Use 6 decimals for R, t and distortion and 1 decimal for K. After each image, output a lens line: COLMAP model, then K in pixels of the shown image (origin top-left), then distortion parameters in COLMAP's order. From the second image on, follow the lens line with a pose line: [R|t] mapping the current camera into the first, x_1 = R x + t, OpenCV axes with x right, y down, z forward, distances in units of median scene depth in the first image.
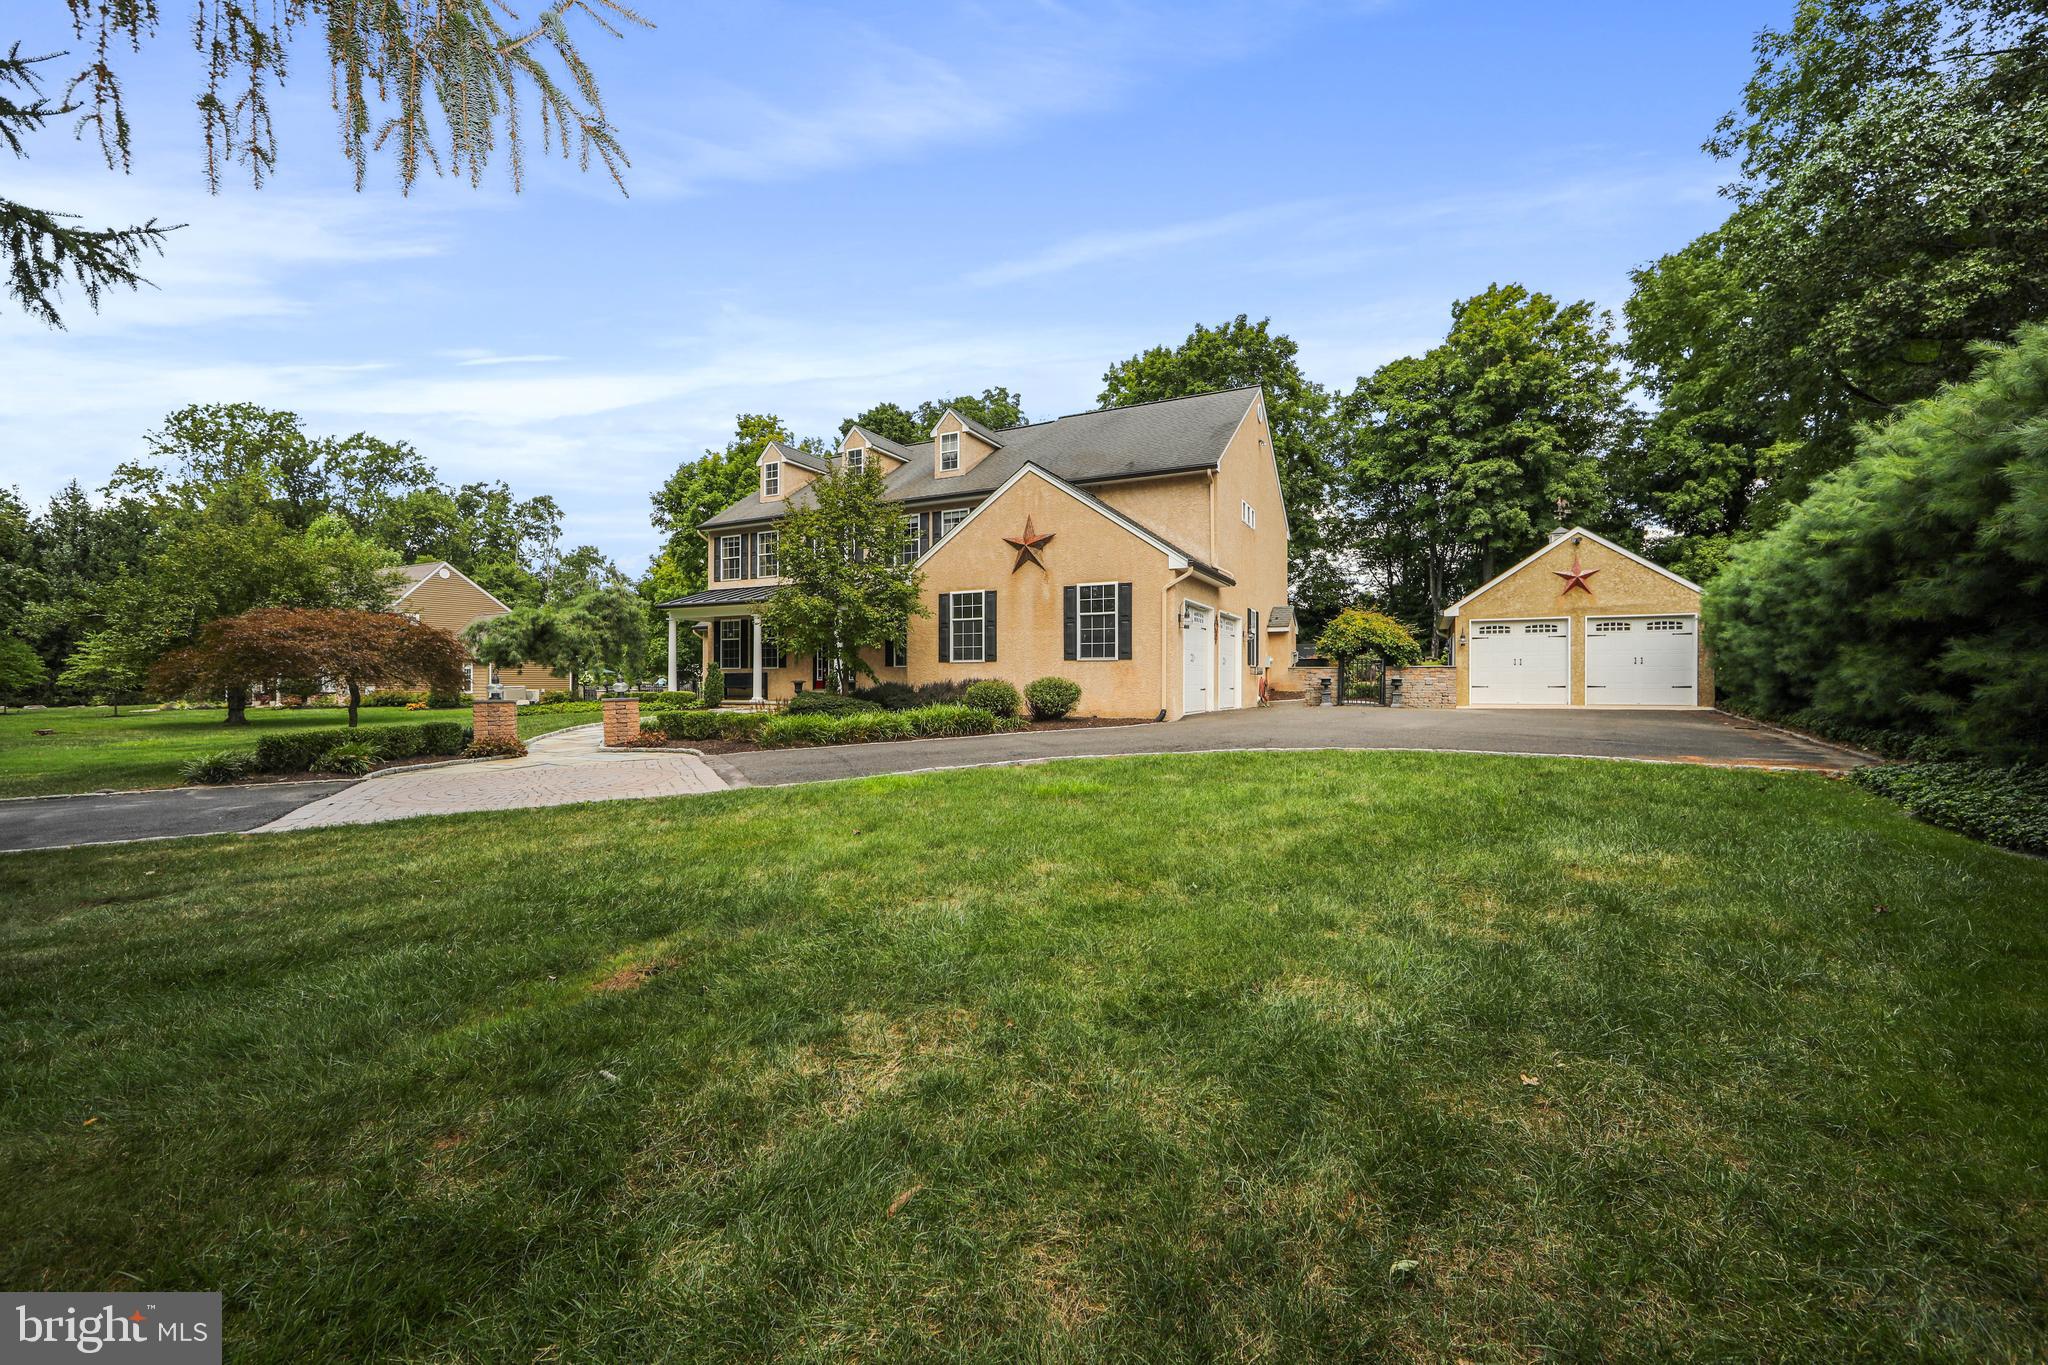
lens RADIAL K [[848.9, 0, 1019.2], [0, 848.9, 675.3], [0, 0, 1]] dist [-0.009435, 0.001533]
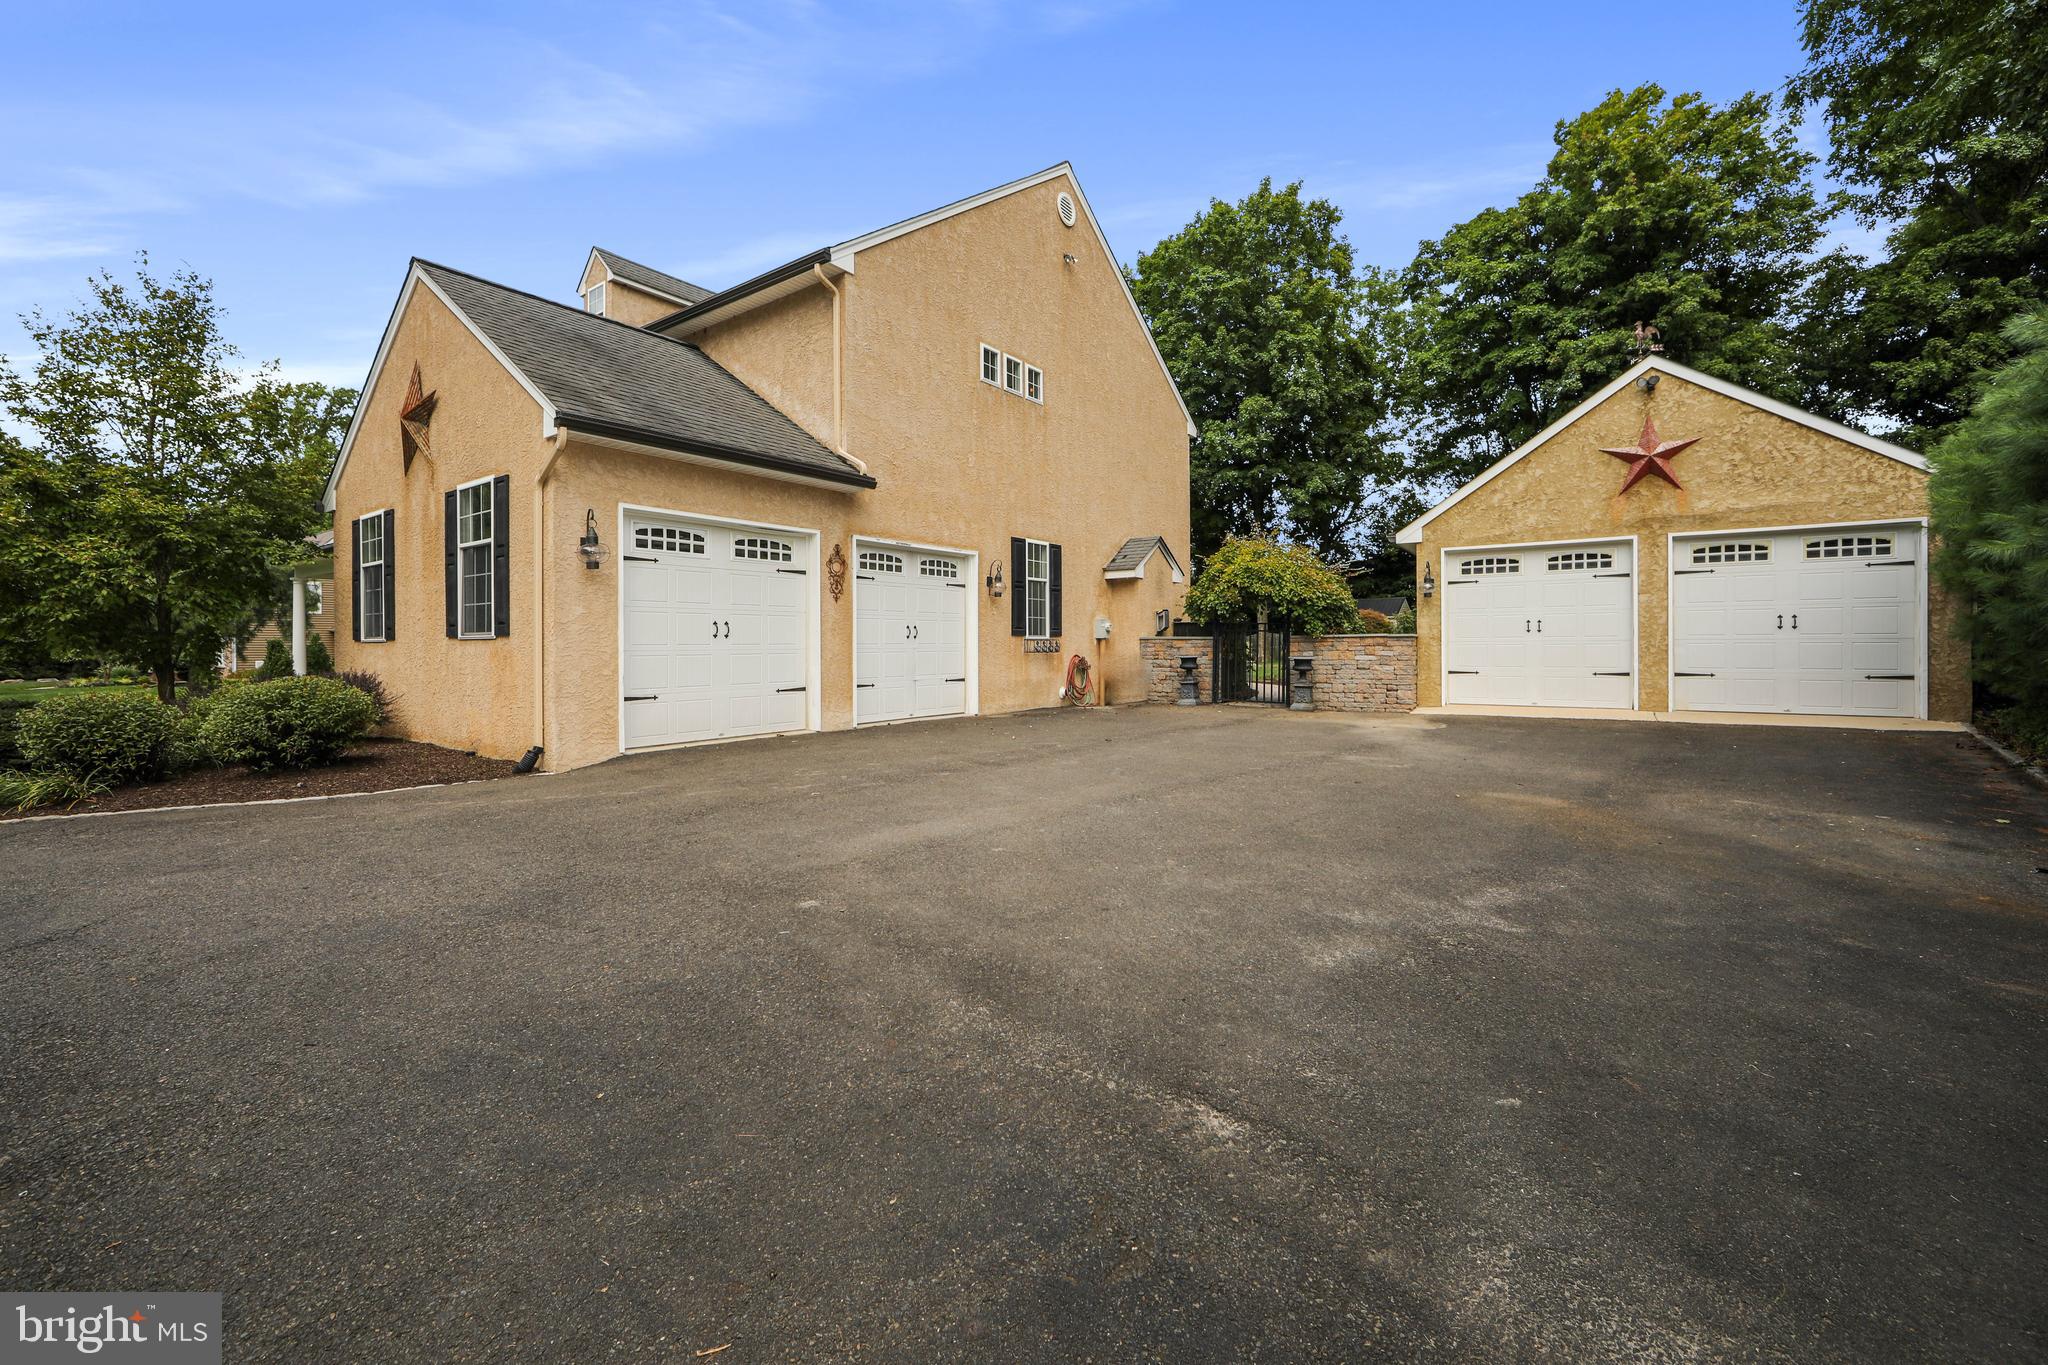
lens RADIAL K [[848.9, 0, 1012.1], [0, 848.9, 636.0], [0, 0, 1]] dist [-0.009435, 0.001533]
pose [[0.985432, -0.008930, -0.169833, 0.196459], [0.009051, 0.999959, -0.000056, -0.006865], [0.169827, -0.001482, 0.985473, 0.234016]]
